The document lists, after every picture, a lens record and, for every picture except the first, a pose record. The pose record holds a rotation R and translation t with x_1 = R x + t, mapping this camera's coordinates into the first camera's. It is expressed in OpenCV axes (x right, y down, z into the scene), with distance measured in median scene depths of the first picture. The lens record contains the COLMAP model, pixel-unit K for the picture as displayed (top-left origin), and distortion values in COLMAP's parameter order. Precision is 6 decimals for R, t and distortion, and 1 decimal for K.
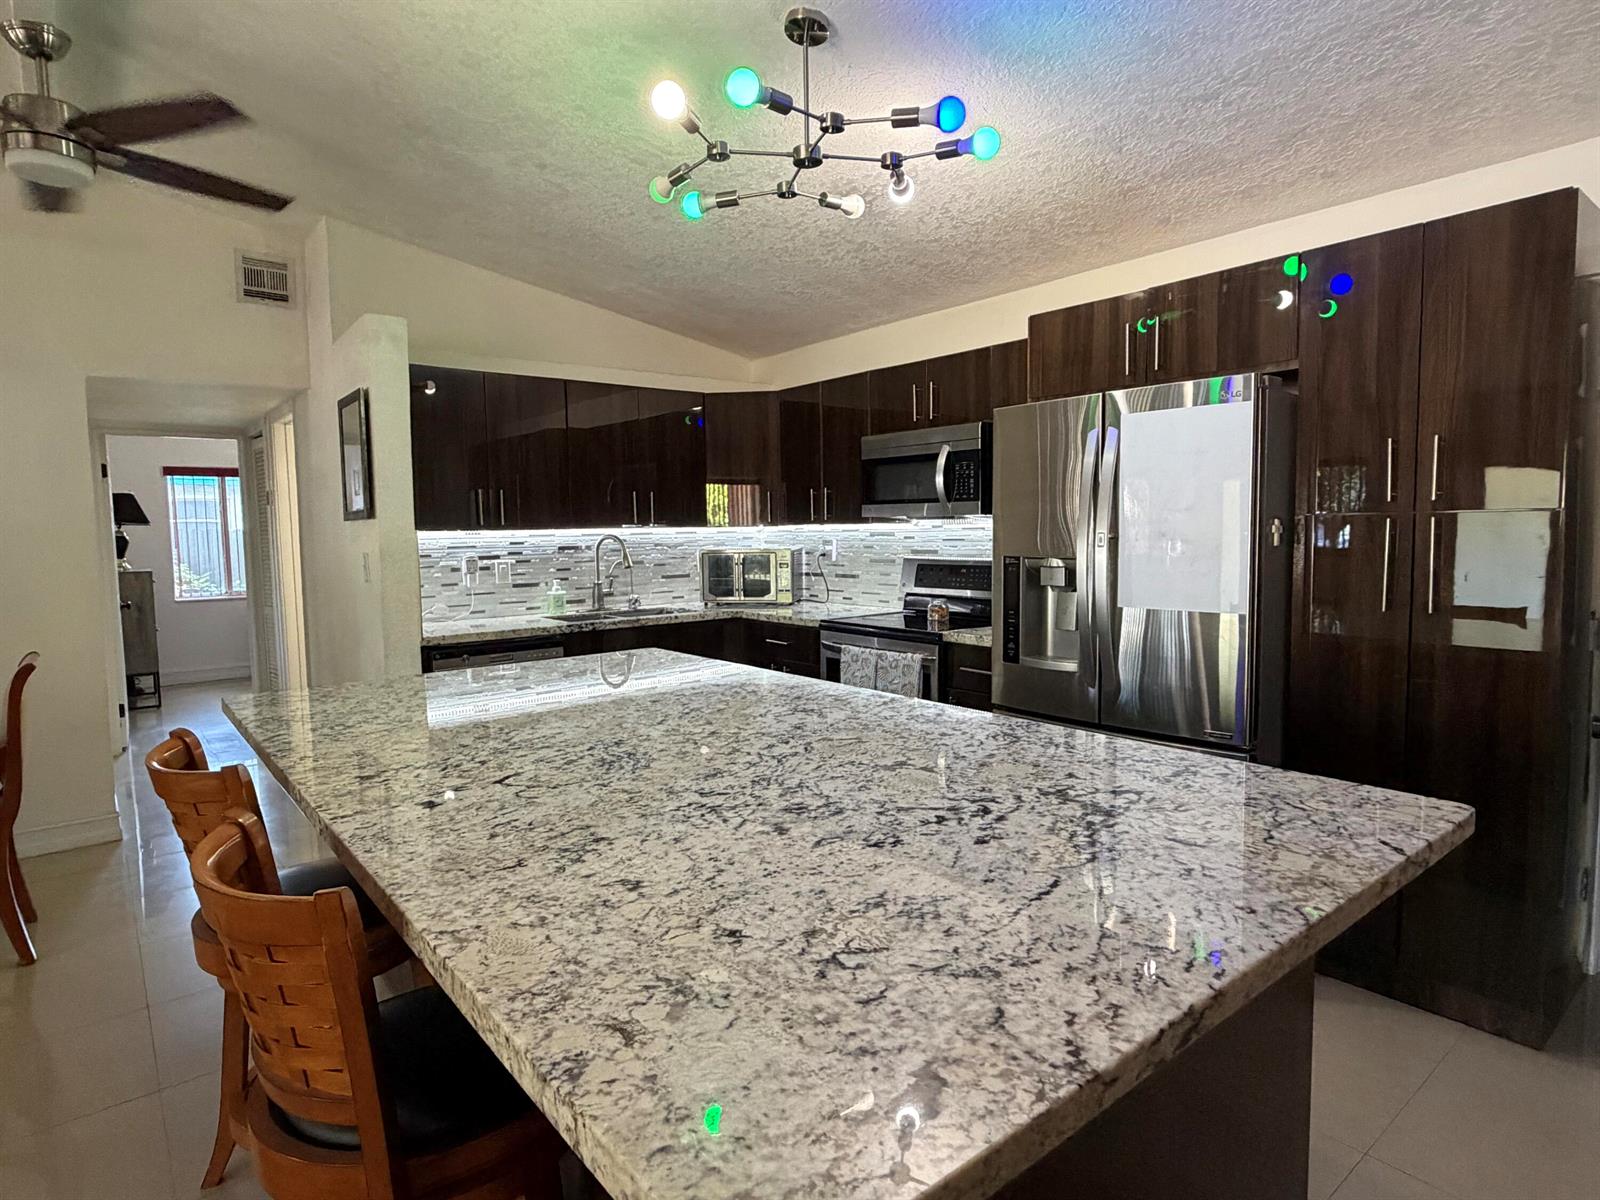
lens RADIAL K [[885.5, 0, 800.0], [0, 885.5, 600.0], [0, 0, 1]] dist [0.003283, 0.000246]
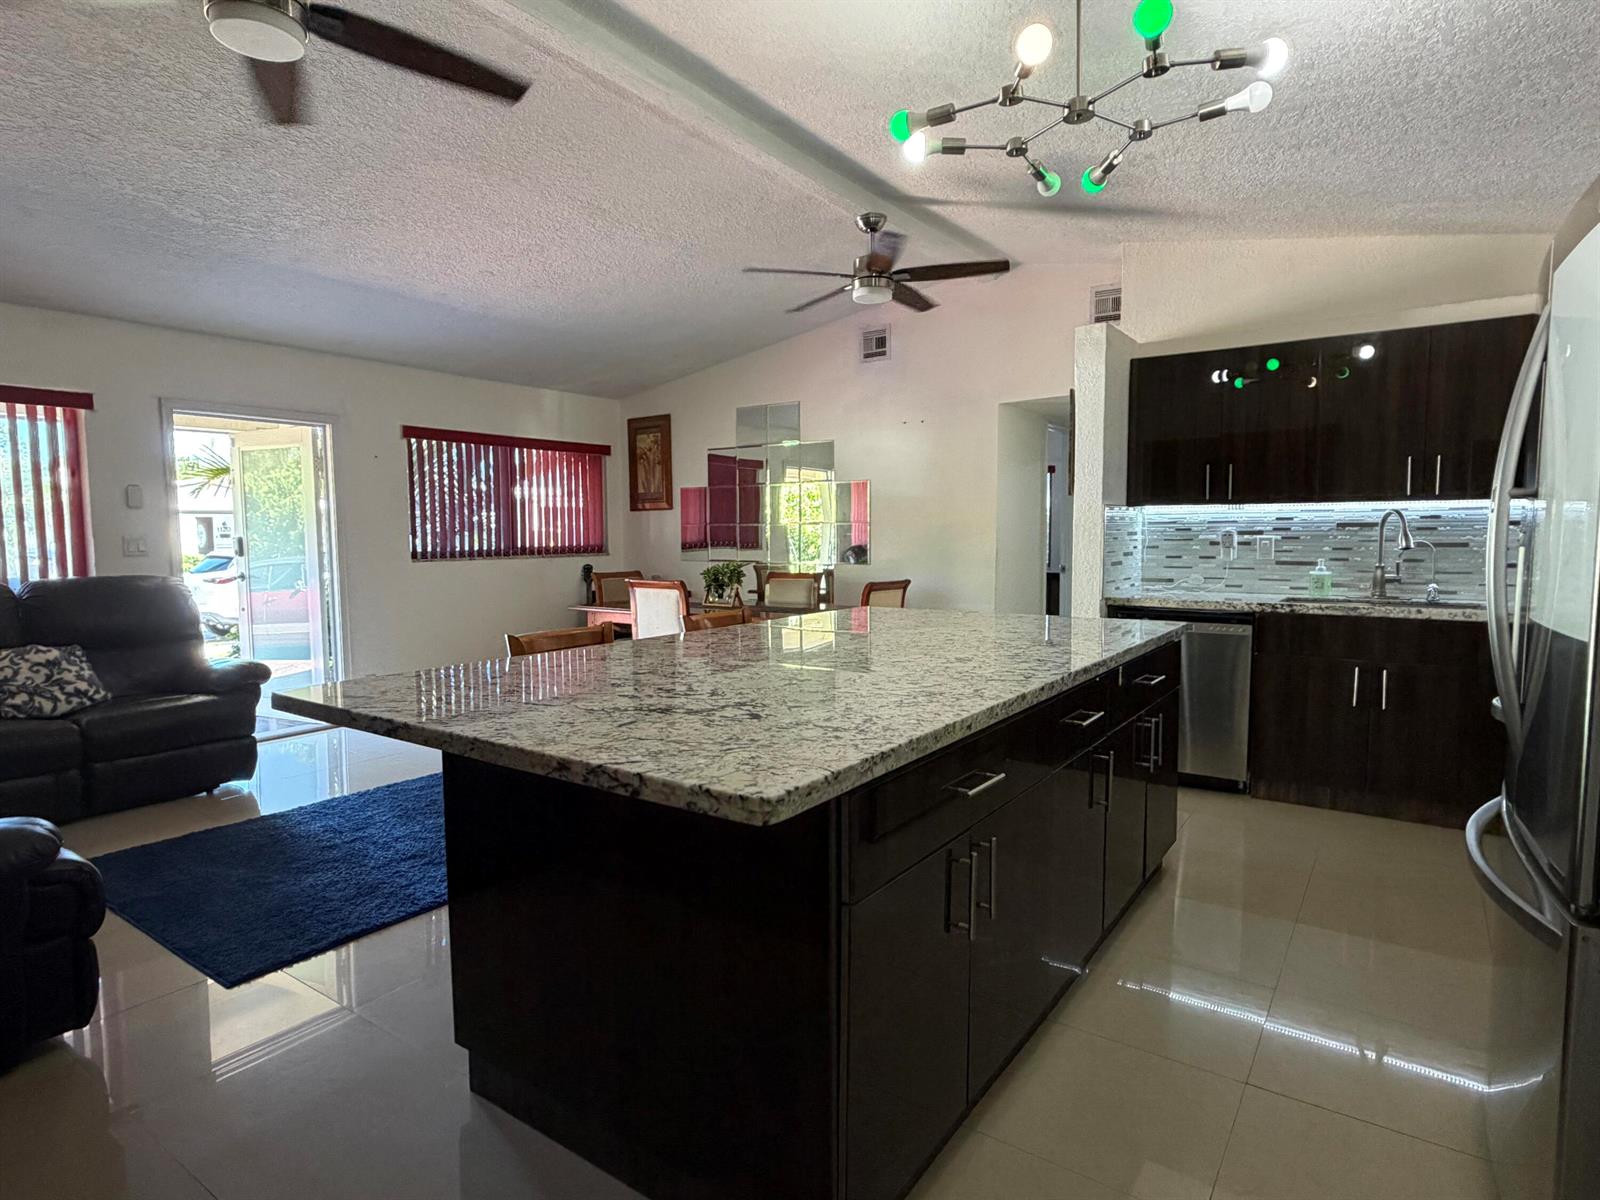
lens RADIAL K [[885.5, 0, 800.0], [0, 885.5, 600.0], [0, 0, 1]] dist [0.003283, 0.000246]
pose [[0.273581, 0.091349, -0.957501, 0.525875], [-0.078162, 0.994299, 0.072527, -0.005846], [0.958668, 0.054998, 0.279162, 0.266011]]
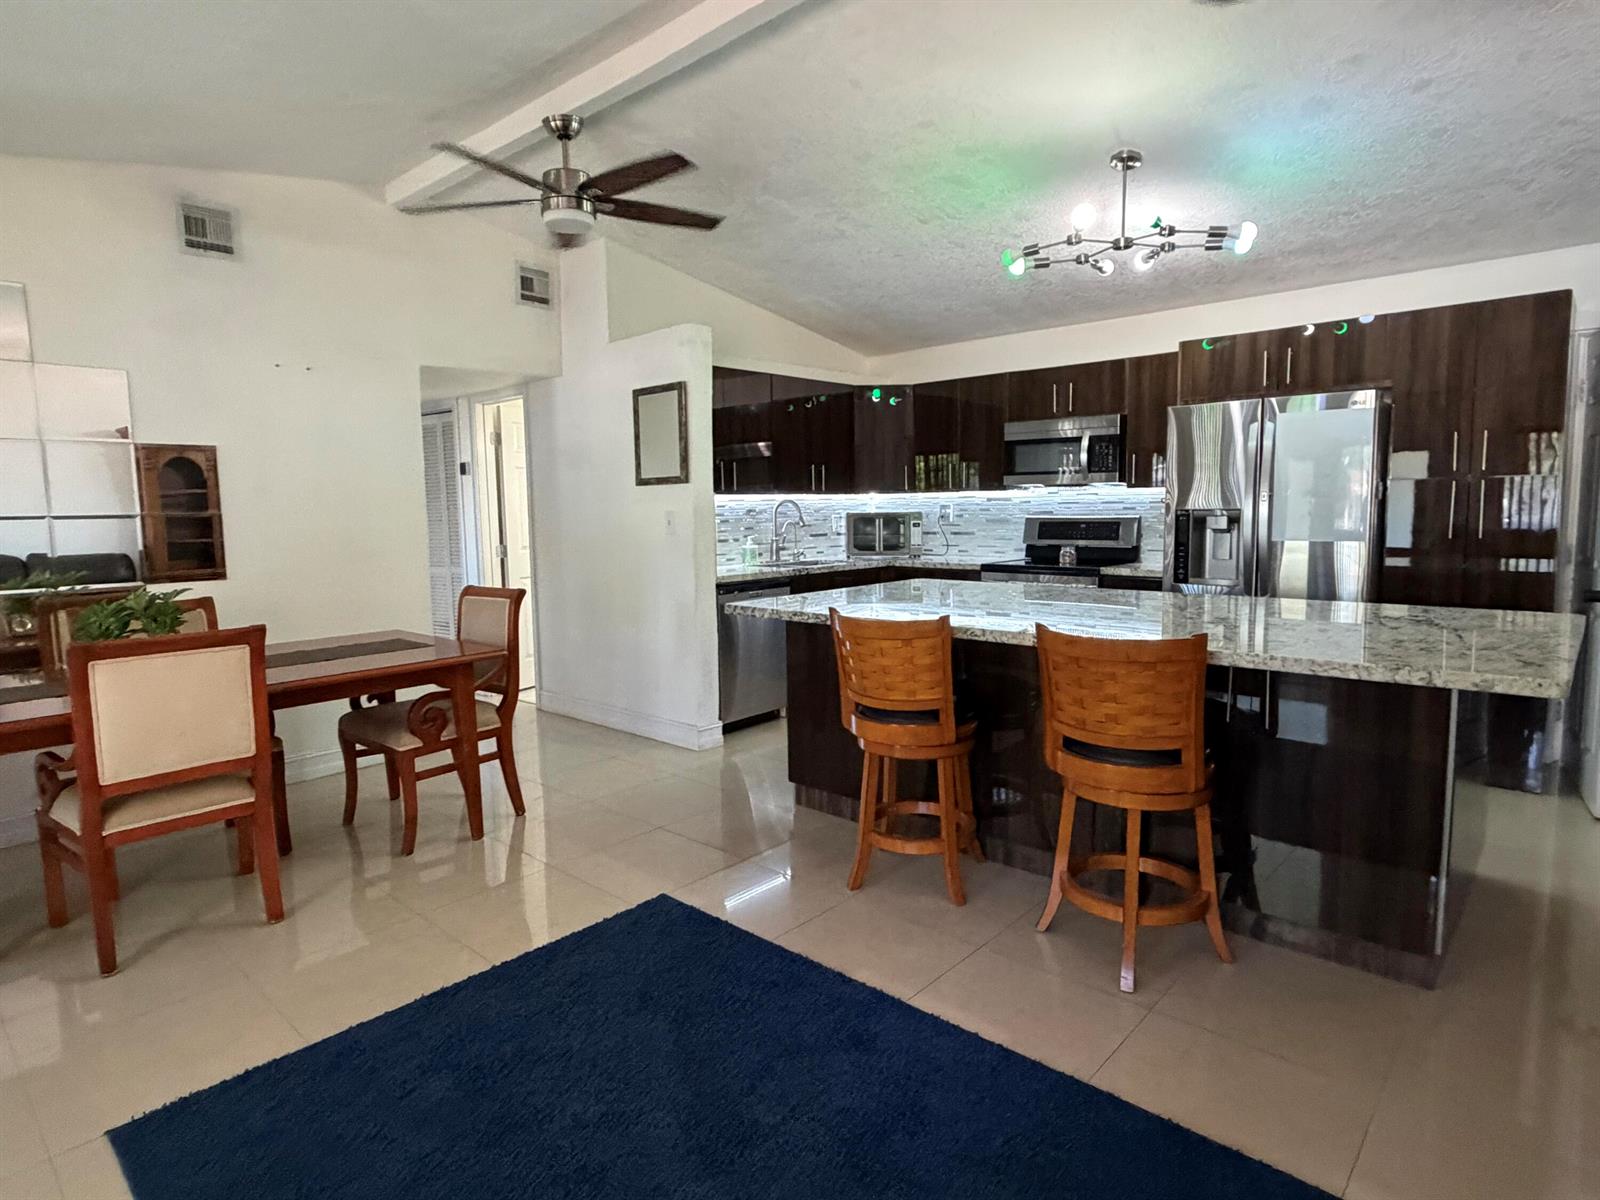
lens RADIAL K [[881.8, 0, 800.0], [0, 881.8, 600.0], [0, 0, 1]] dist [0.000042, 0.000720]
pose [[0.988584, -0.016796, 0.149734, -0.473425], [0.013238, 0.999607, 0.024730, 0.043686], [-0.150090, -0.022466, 0.988417, -0.266410]]
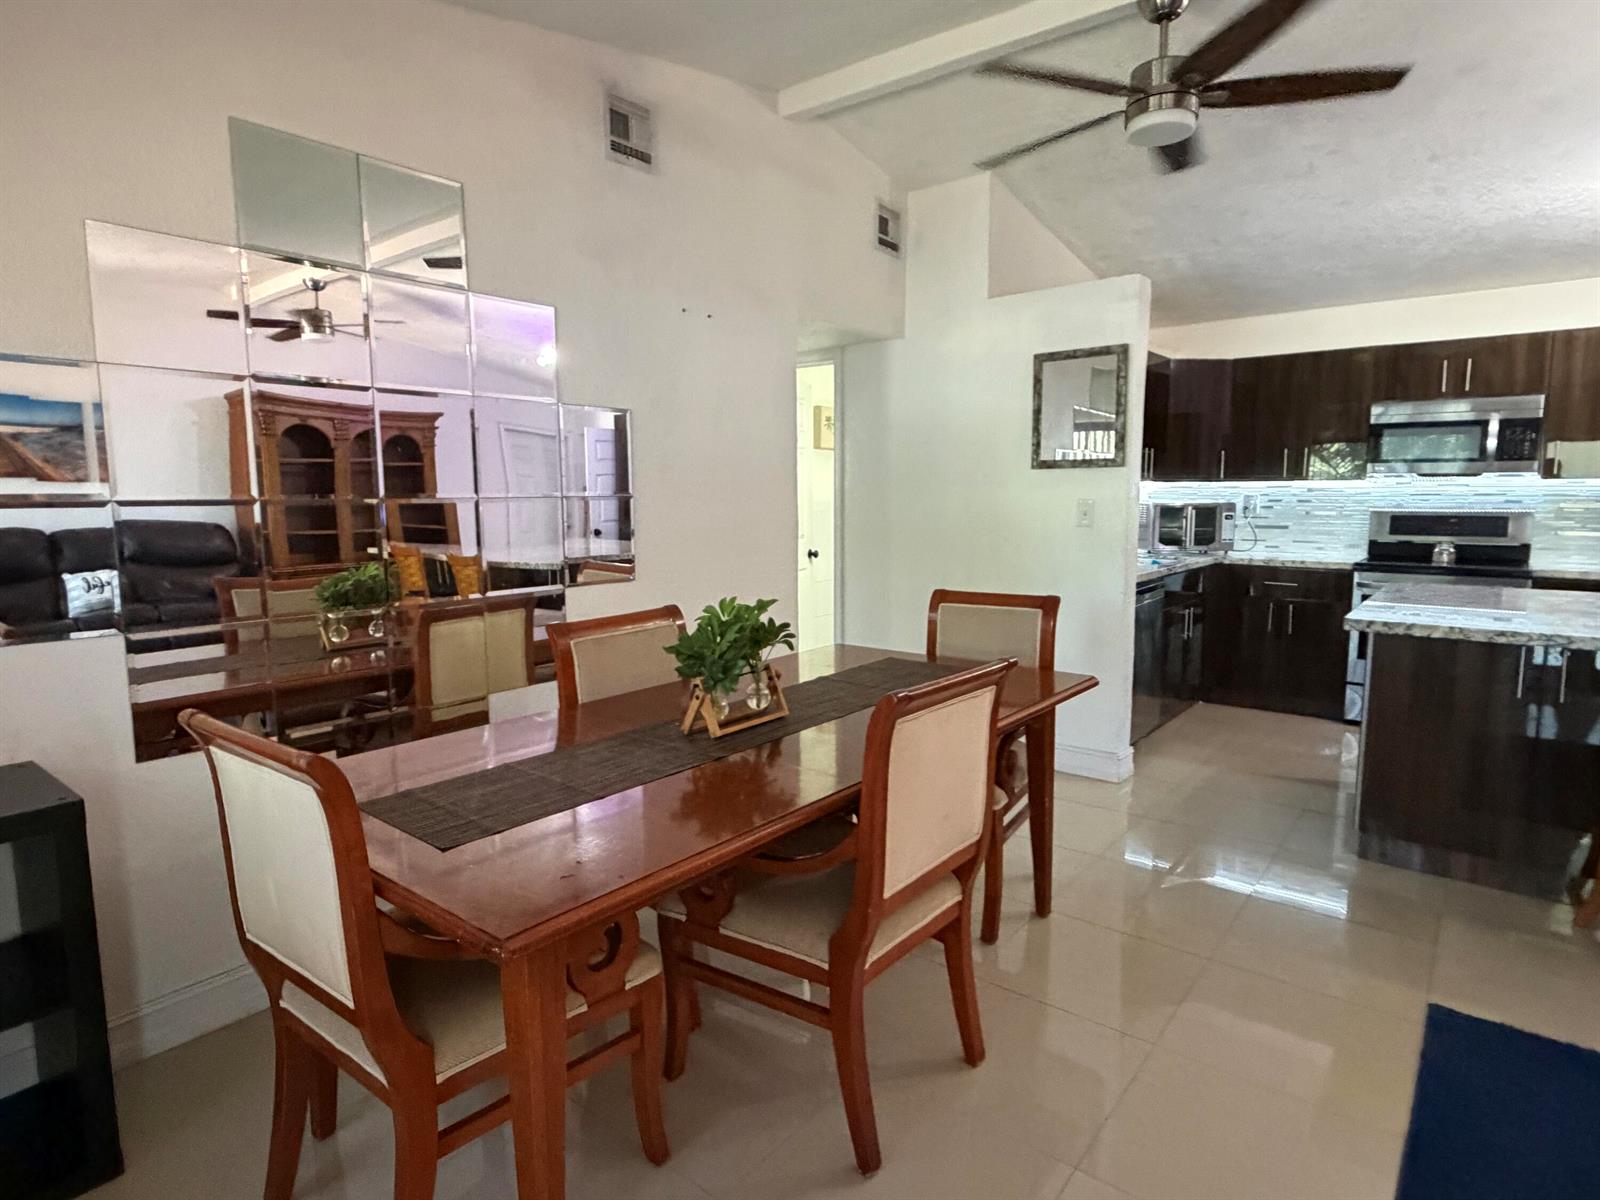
lens RADIAL K [[885.5, 0, 800.0], [0, 885.5, 600.0], [0, 0, 1]] dist [0.003283, 0.000246]
pose [[0.976907, -0.014818, 0.213151, -1.007993], [0.006572, 0.999204, 0.039344, 0.022780], [-0.213564, -0.037034, 0.976227, 0.025923]]
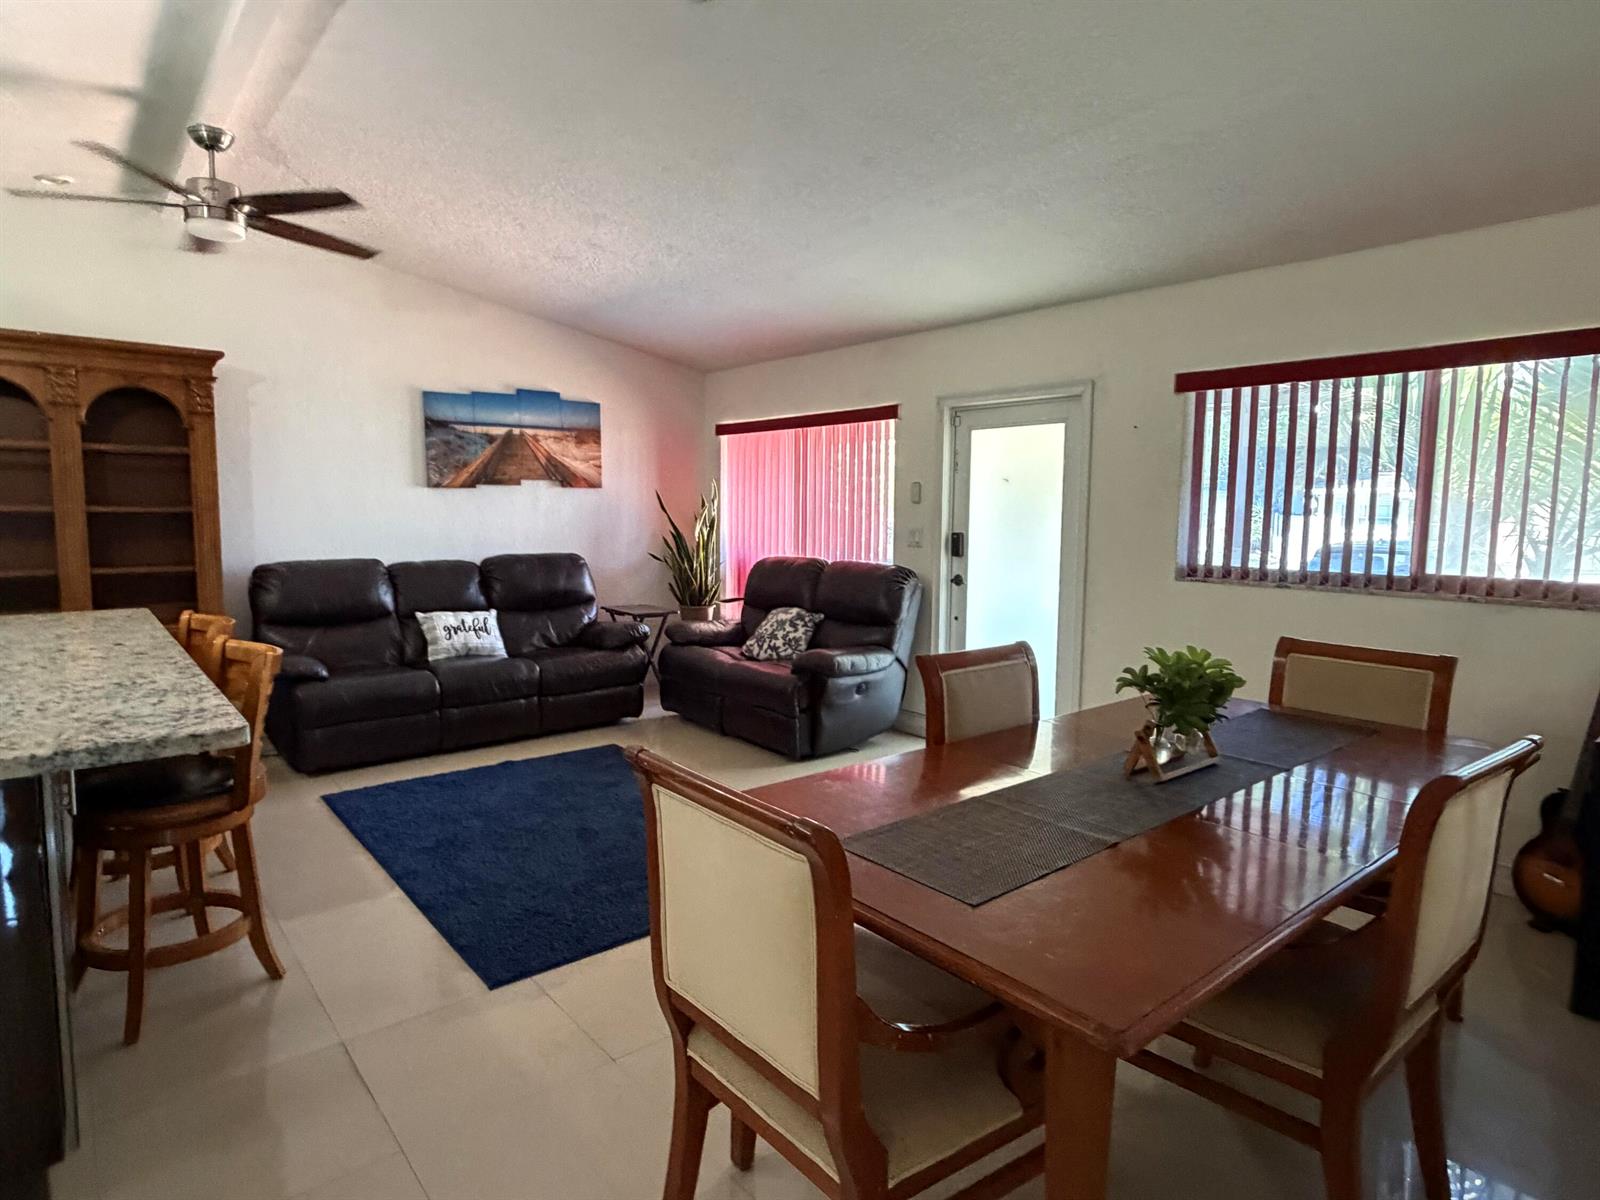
lens RADIAL K [[885.5, 0, 800.0], [0, 885.5, 600.0], [0, 0, 1]] dist [0.003283, 0.000246]
pose [[-0.999801, 0.006008, -0.019009, -0.699664], [0.002351, 0.982387, 0.186843, -0.078416], [0.019796, 0.186761, -0.982206, 1.074660]]
